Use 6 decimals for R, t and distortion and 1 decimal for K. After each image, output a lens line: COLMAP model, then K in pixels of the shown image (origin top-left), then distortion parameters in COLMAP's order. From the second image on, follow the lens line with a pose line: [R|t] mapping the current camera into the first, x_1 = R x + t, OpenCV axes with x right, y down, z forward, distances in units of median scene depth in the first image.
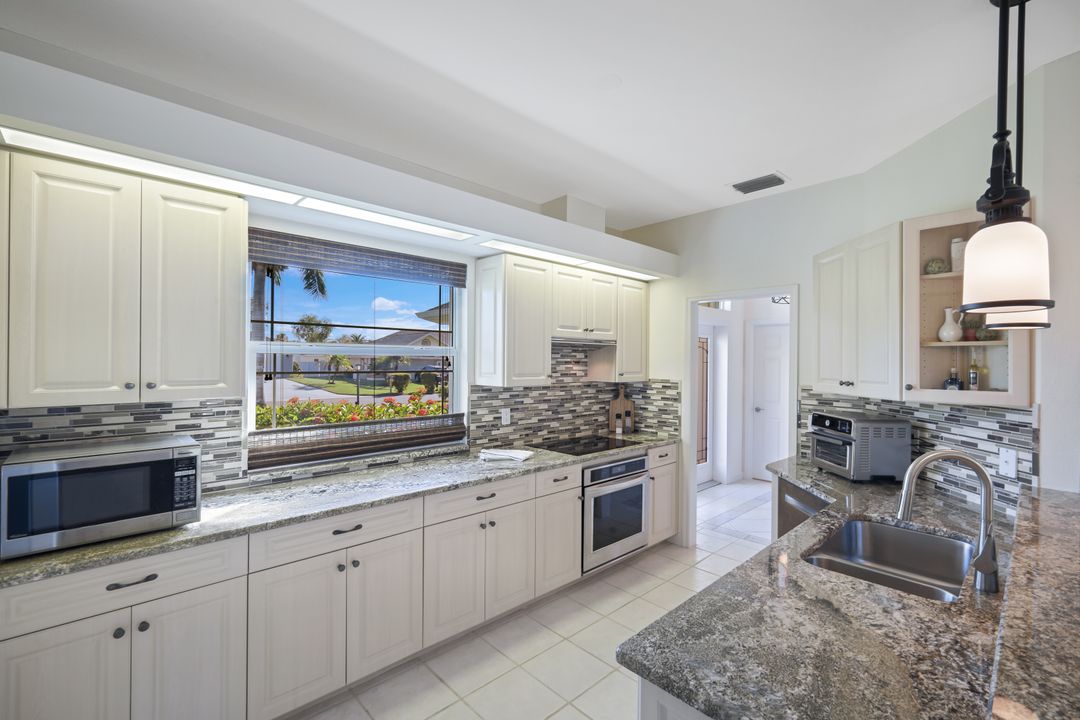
lens RADIAL K [[473.9, 0, 547.9], [0, 473.9, 357.9], [0, 0, 1]] dist [0.003858, 0.000815]
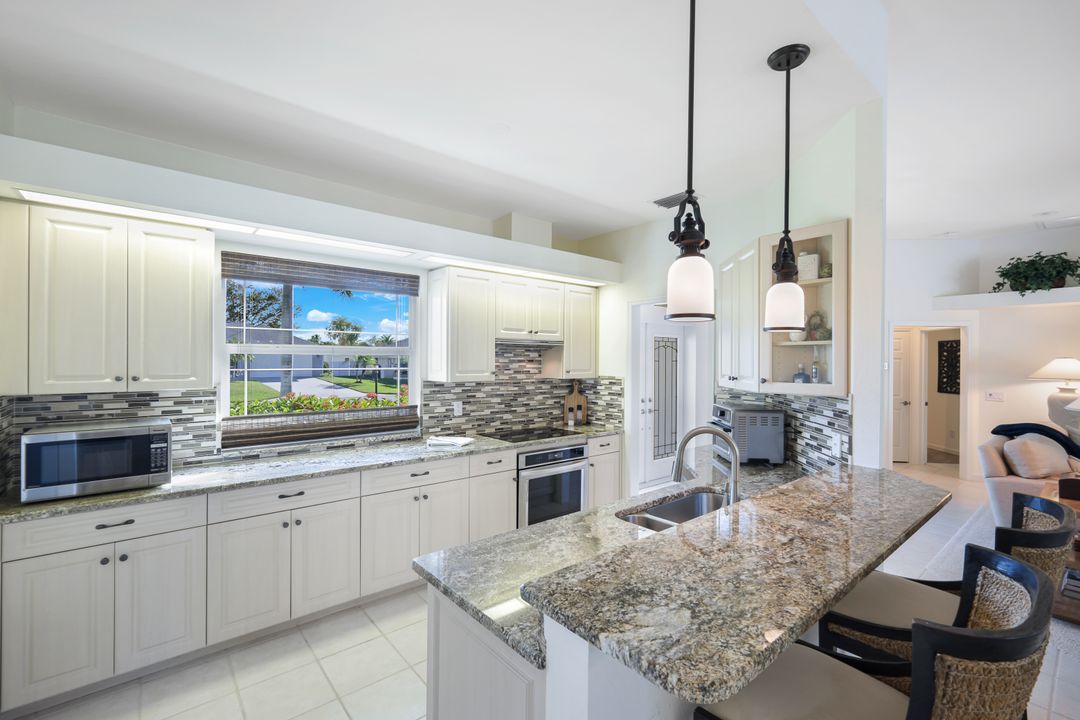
lens RADIAL K [[473.9, 0, 548.6], [0, 473.9, 358.0], [0, 0, 1]] dist [0.003858, 0.000815]
pose [[0.998240, -0.002887, -0.059225, 0.231647], [0.002935, 0.999995, 0.000737, 0.002621], [0.059222, -0.000910, 0.998244, -0.144344]]
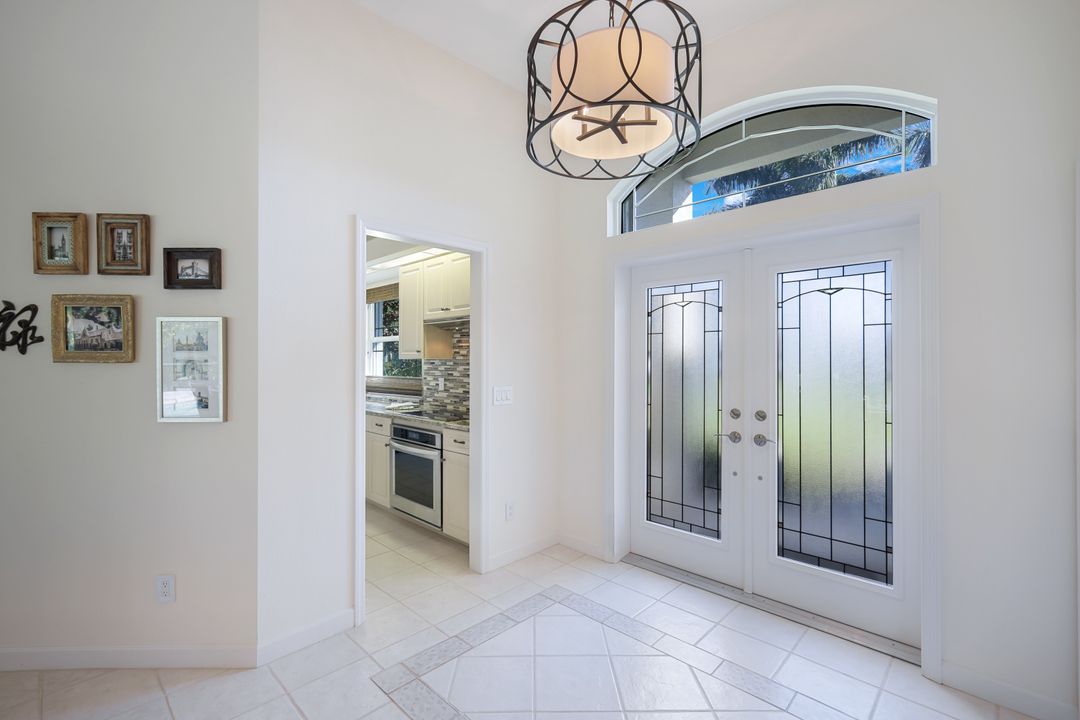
lens RADIAL K [[473.9, 0, 542.9], [0, 473.9, 355.3], [0, 0, 1]] dist [0.003858, 0.000815]
pose [[0.051377, -0.021264, -0.998453, 1.450784], [0.003247, 0.999772, -0.021125, 0.086356], [0.998674, -0.002156, 0.051435, 1.432807]]
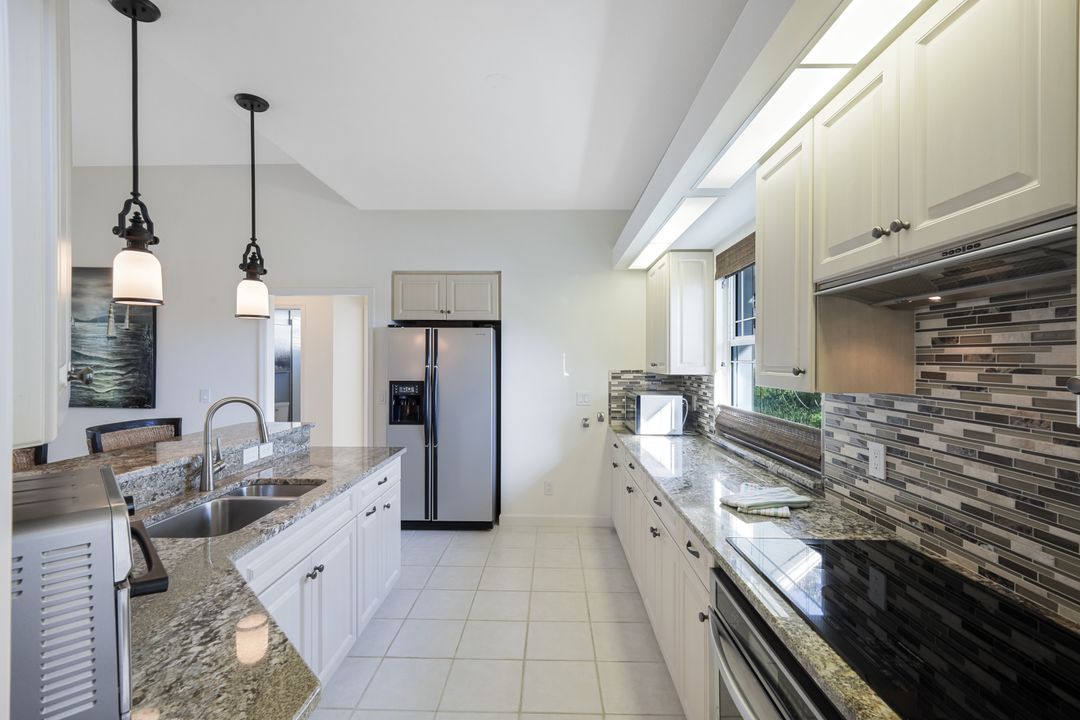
lens RADIAL K [[473.9, 0, 538.2], [0, 473.9, 357.9], [0, 0, 1]] dist [0.003858, 0.000815]
pose [[-0.711109, -0.016314, -0.702892, 0.571728], [-0.008936, 0.999860, -0.014166, 0.037769], [0.703024, -0.003792, -0.711156, 1.300058]]
